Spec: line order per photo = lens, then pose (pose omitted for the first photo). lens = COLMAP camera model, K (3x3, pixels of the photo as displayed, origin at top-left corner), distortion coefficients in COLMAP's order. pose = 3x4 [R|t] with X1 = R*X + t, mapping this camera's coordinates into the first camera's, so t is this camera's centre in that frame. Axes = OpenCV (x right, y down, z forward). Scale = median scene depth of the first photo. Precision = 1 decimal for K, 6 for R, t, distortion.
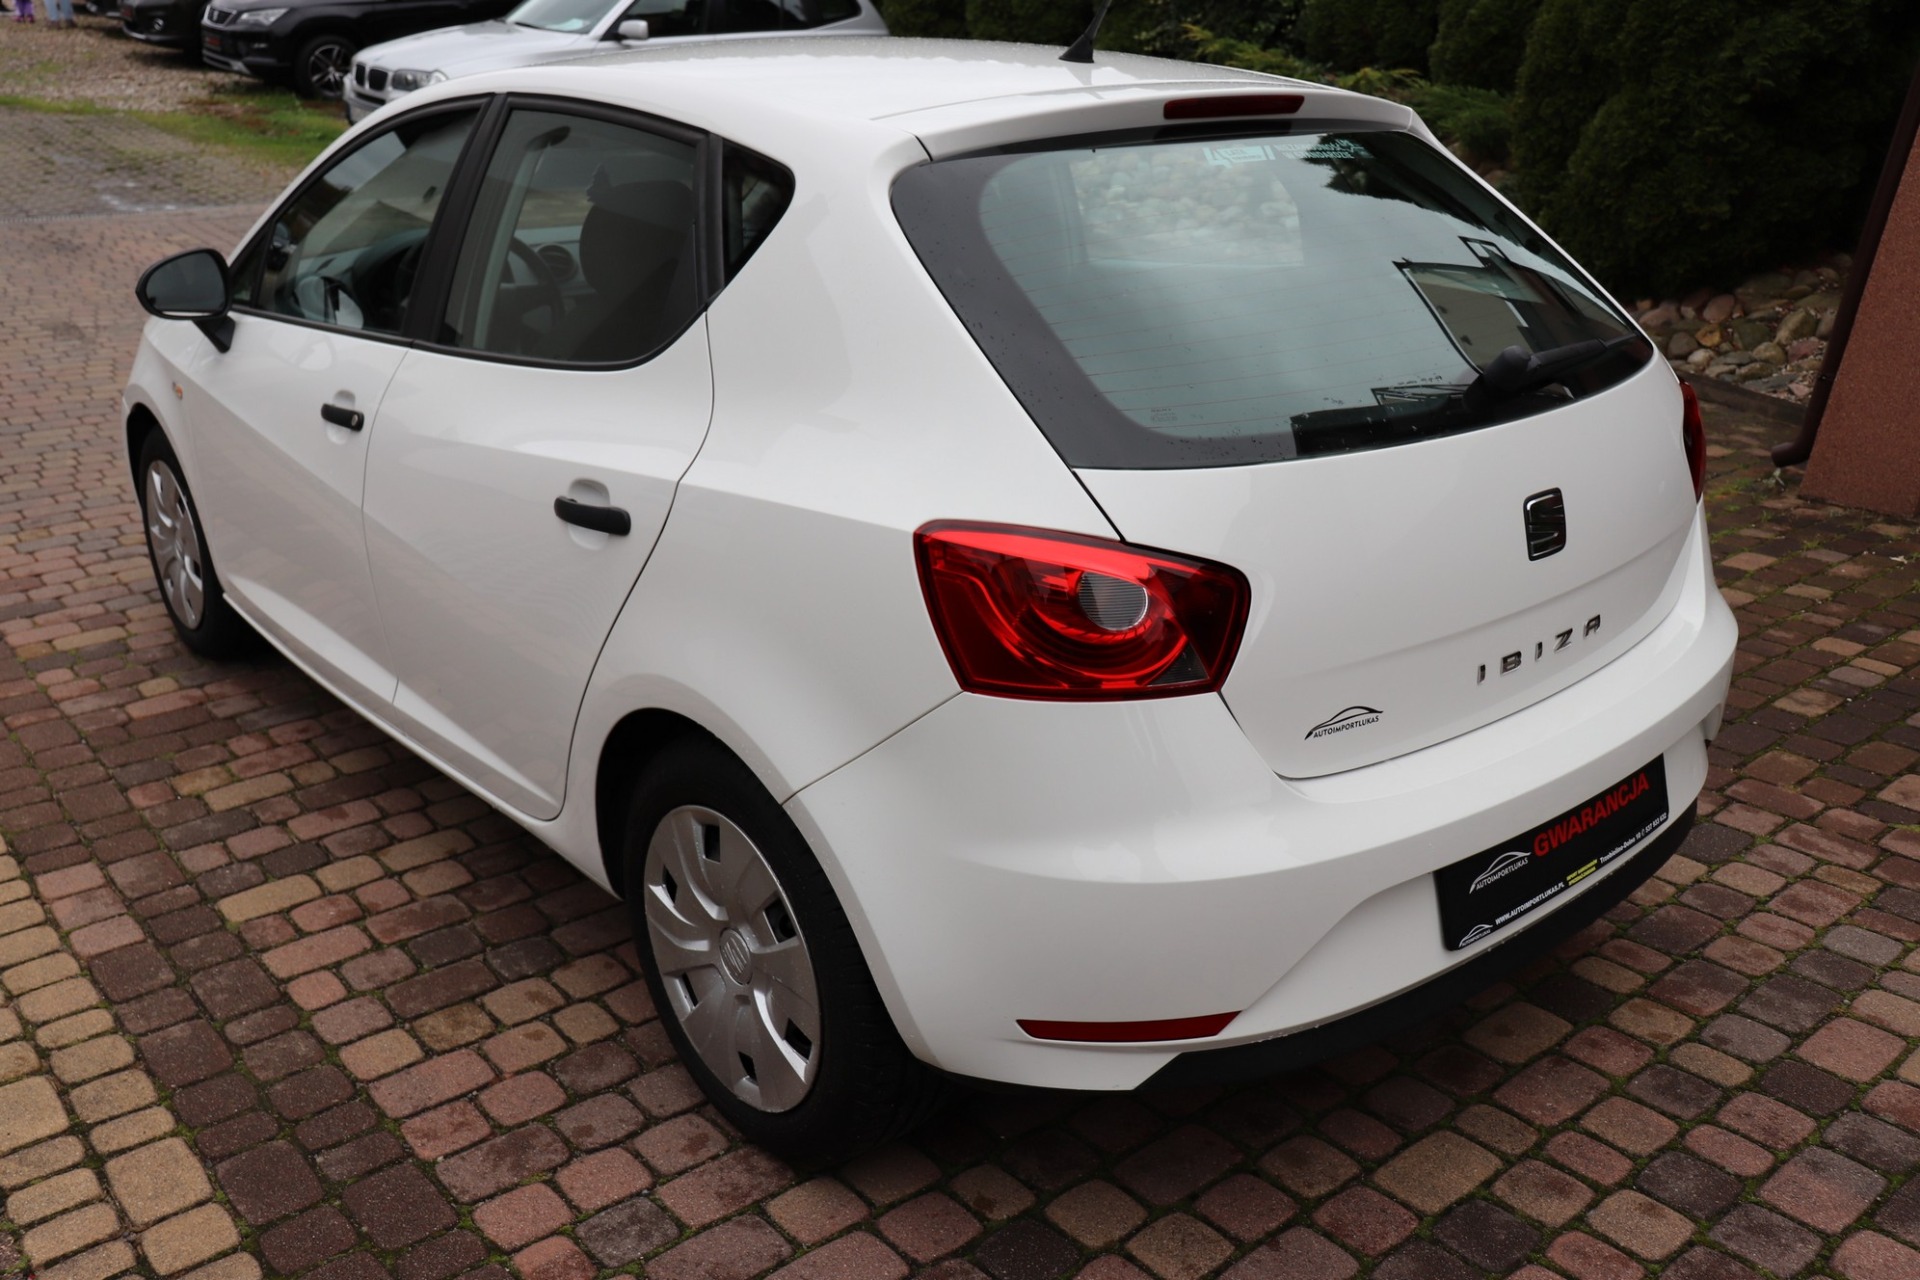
lens RADIAL K [[1645.4, 0, 960.0], [0, 1645.4, 640.0], [0, 0, 1]] dist [-0.174756, 0.178019]
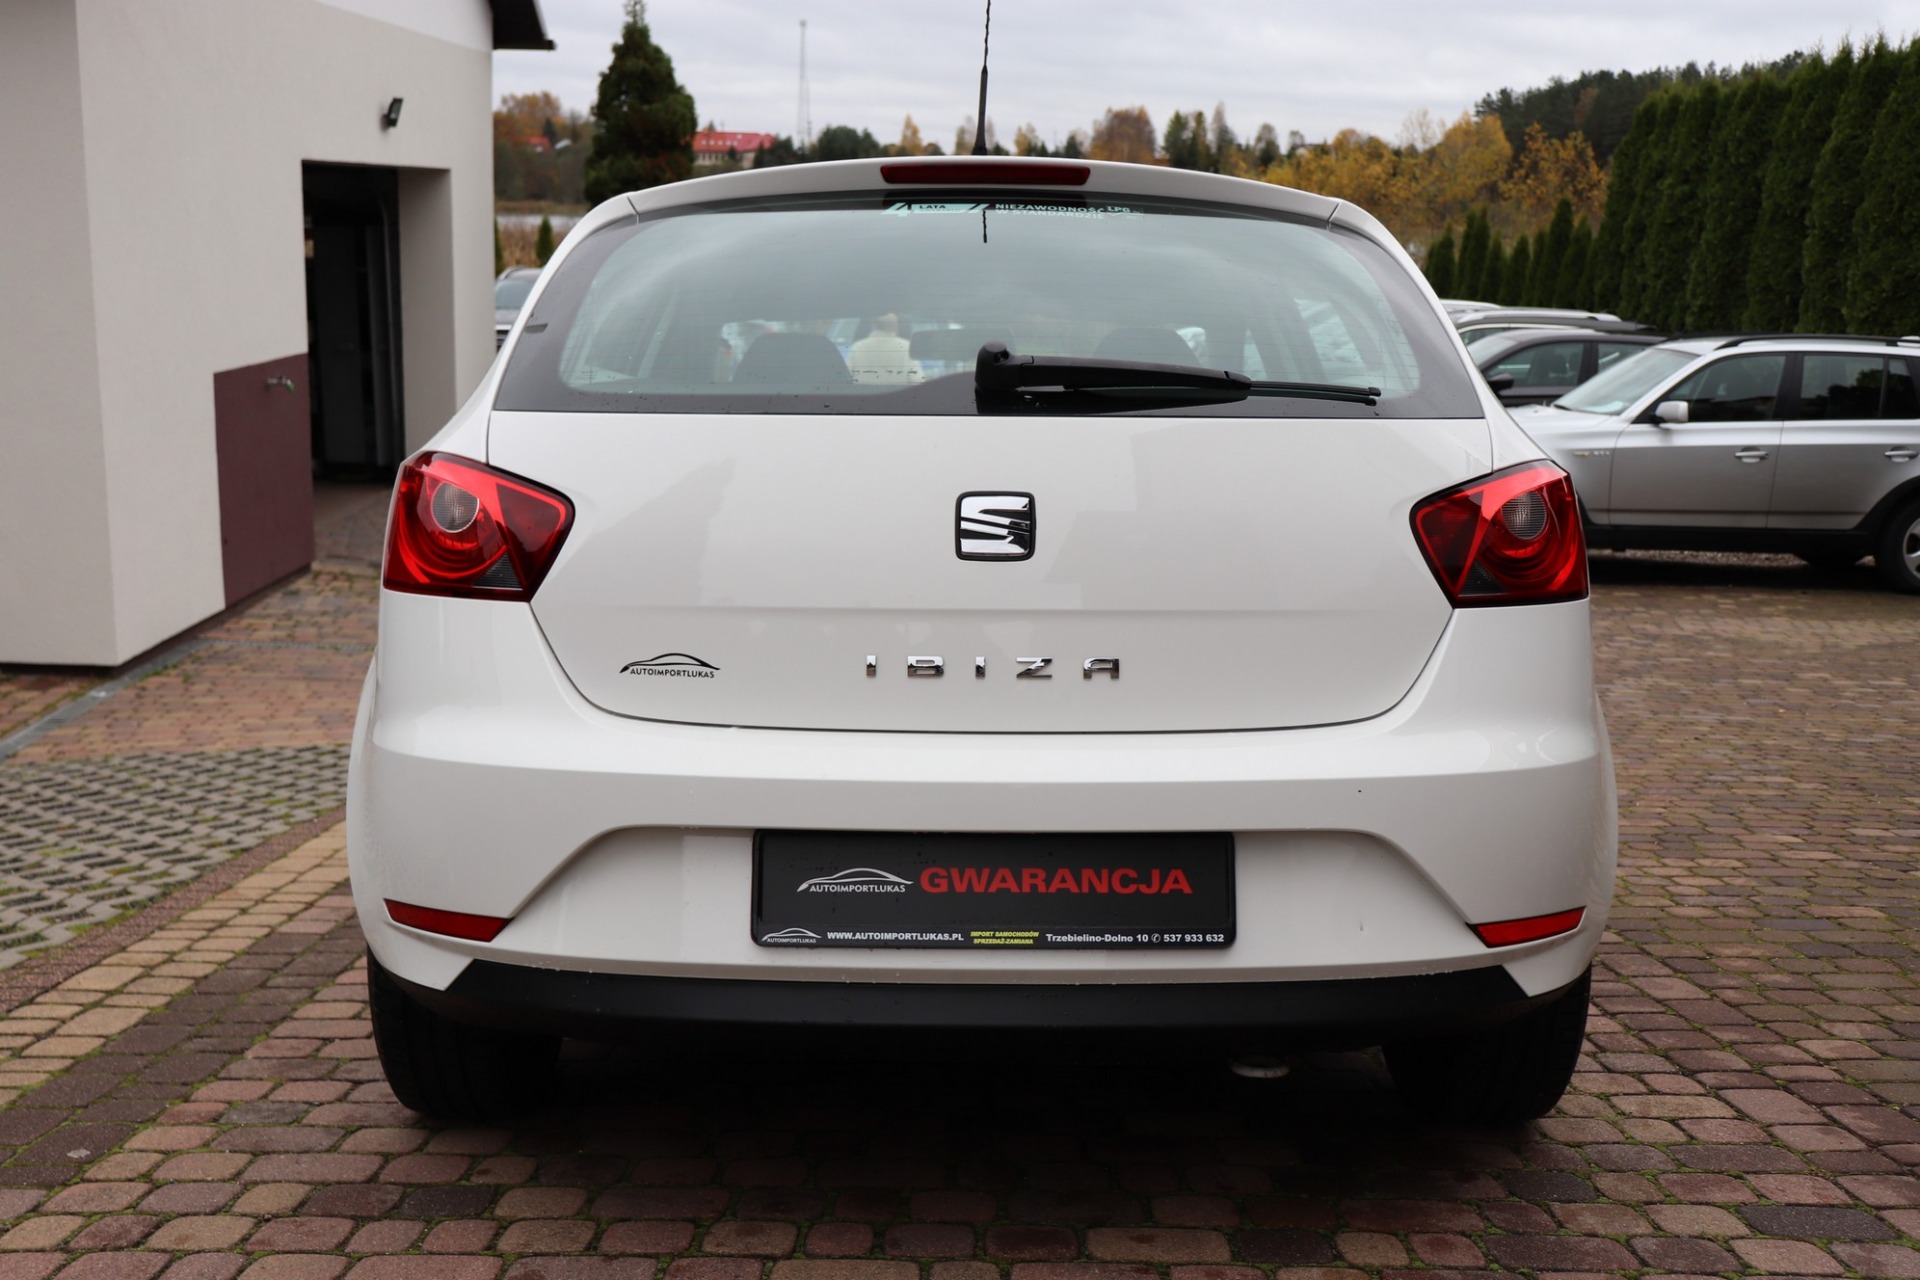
lens RADIAL K [[1961.0, 0, 960.0], [0, 1961.0, 640.0], [0, 0, 1]] dist [-0.108324, 0.212311]
pose [[0.775222, 0.063549, -0.628484, 0.938818], [-0.237415, 0.951294, -0.196657, 0.189915], [0.585376, 0.301665, 0.752551, 0.150424]]
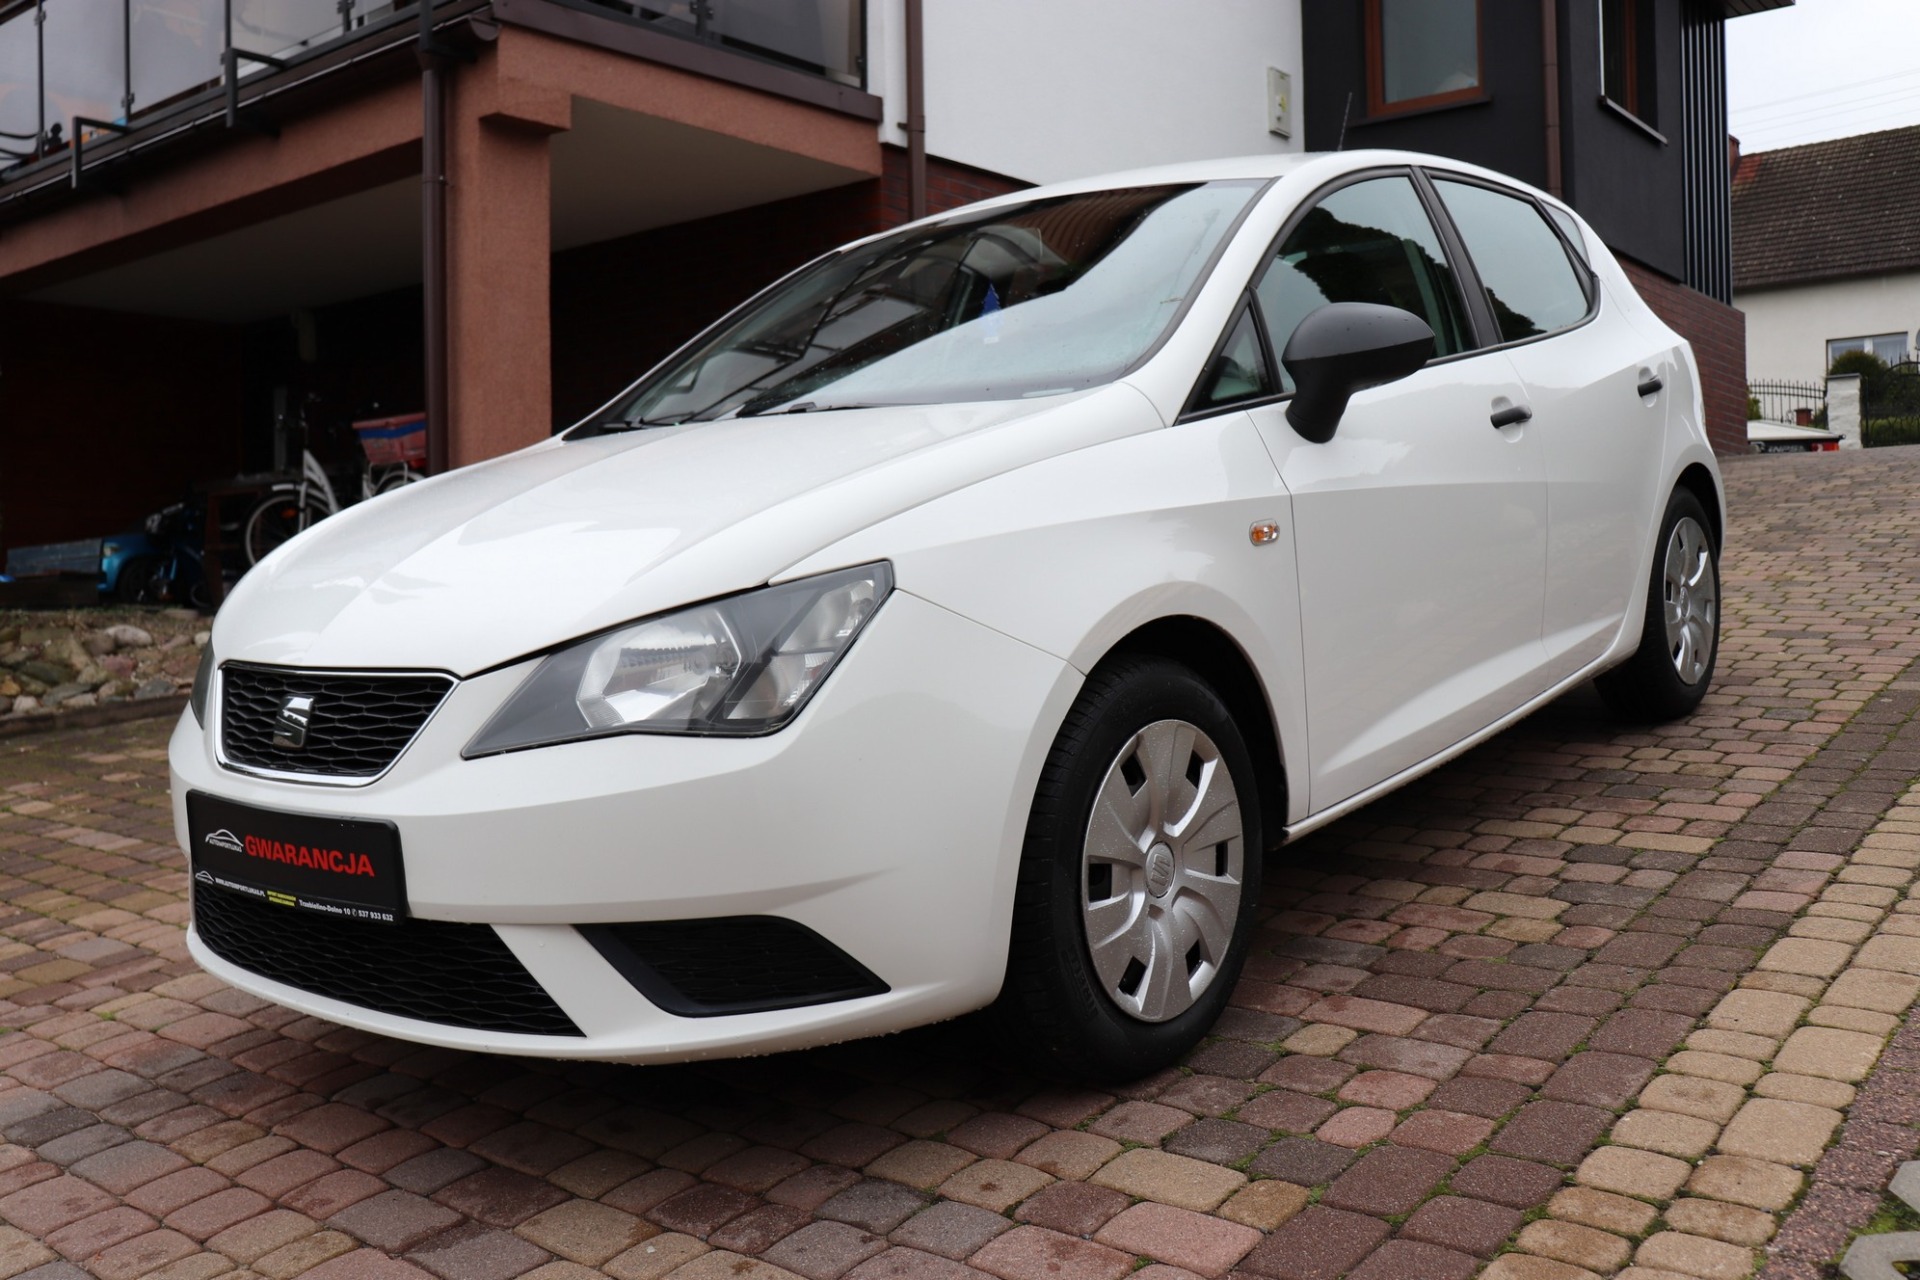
lens RADIAL K [[1755.7, 0, 951.8], [0, 1755.7, 620.2], [0, 0, 1]] dist [-0.152874, 0.190010]
pose [[-0.182112, -0.095534, 0.978626, -1.893401], [0.436999, 0.883711, 0.167589, -0.484307], [-0.880833, 0.458178, -0.119186, 1.942019]]
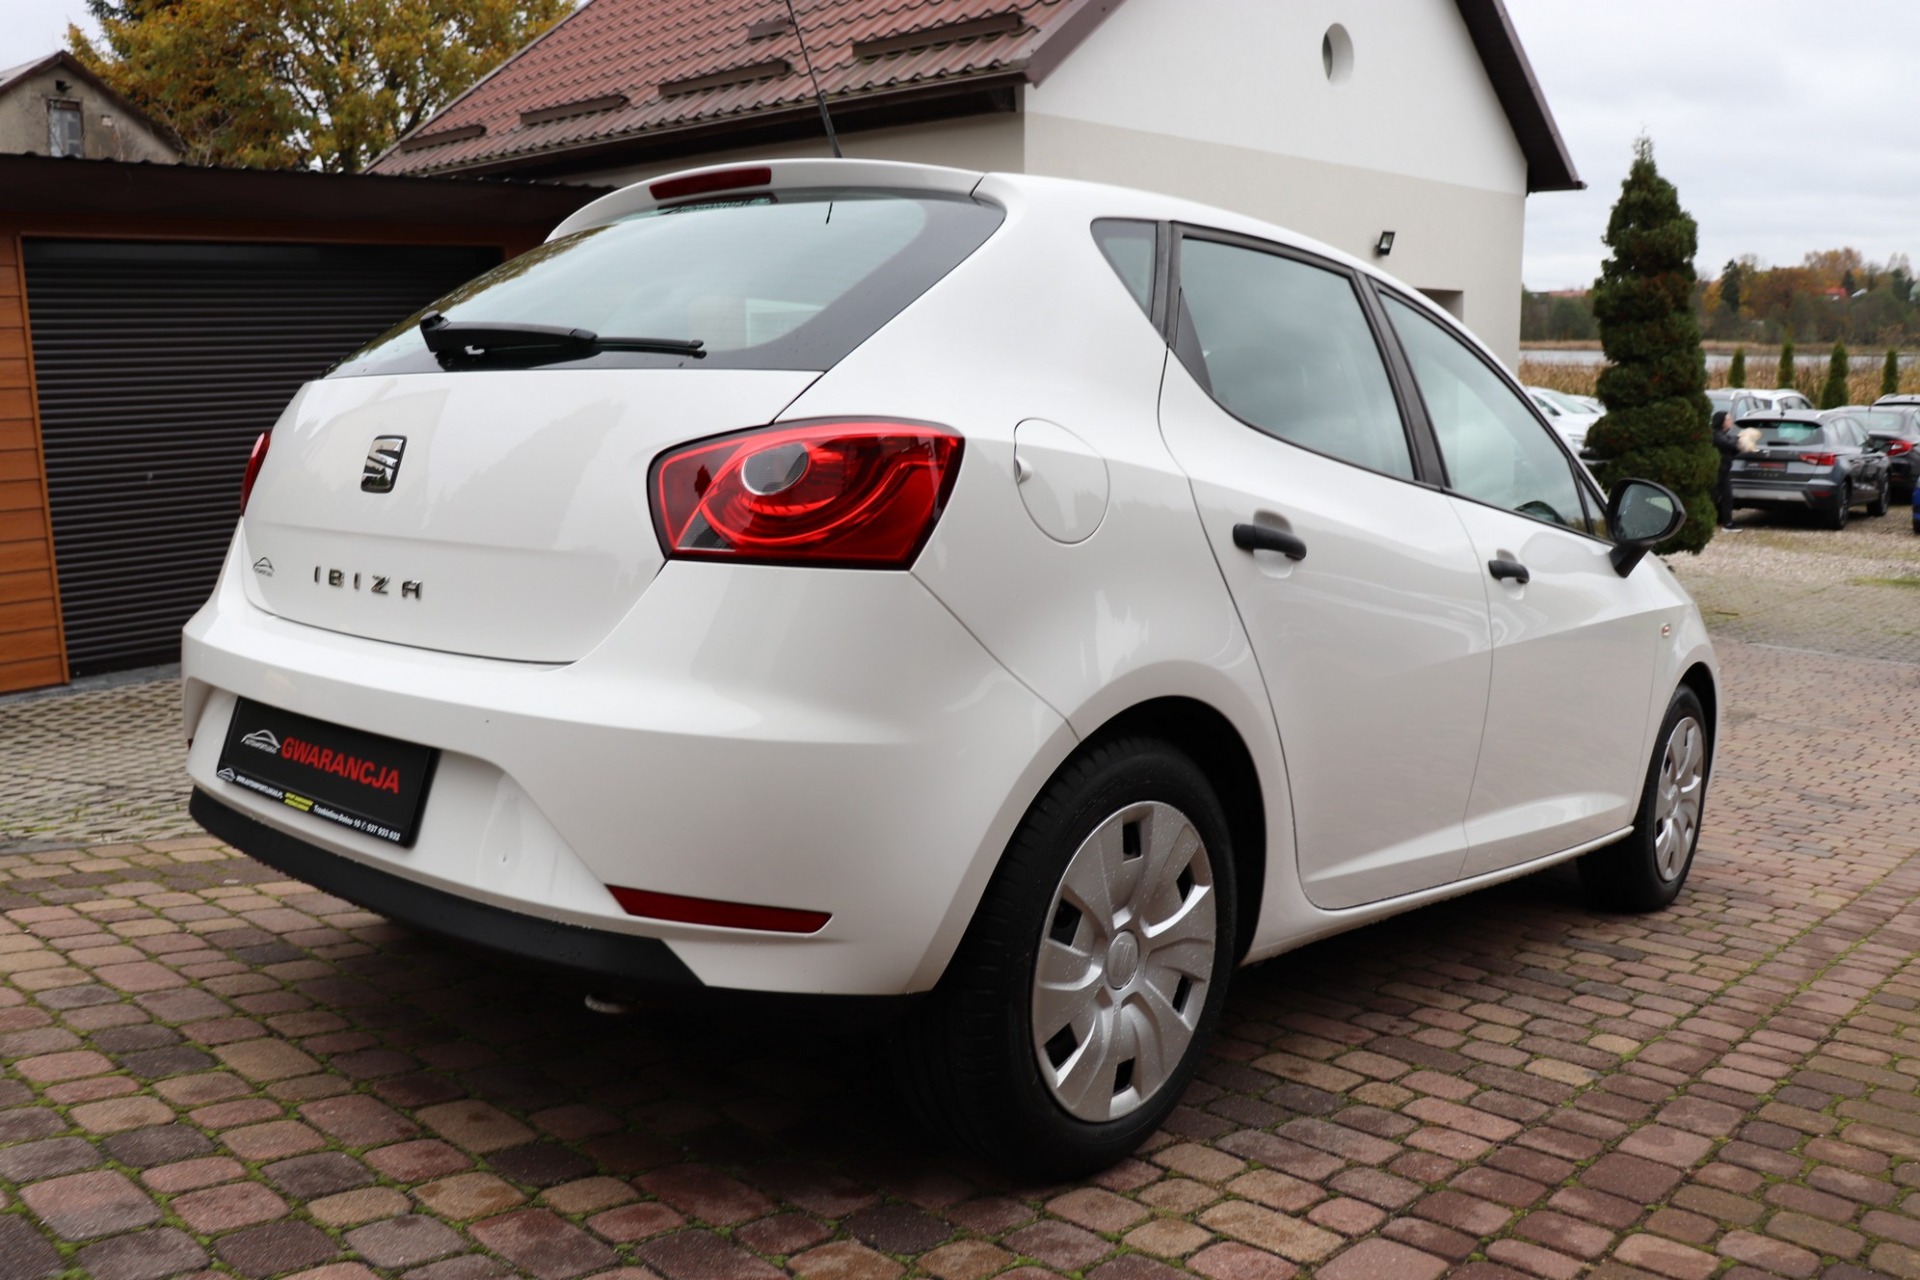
lens RADIAL K [[1594.8, 0, 952.7], [0, 1594.8, 634.4], [0, 0, 1]] dist [-0.194098, 0.188528]
pose [[0.160349, 0.085735, -0.983330, 1.306153], [-0.414343, 0.910045, 0.011779, -0.124421], [0.895884, 0.405547, 0.181448, 1.070220]]
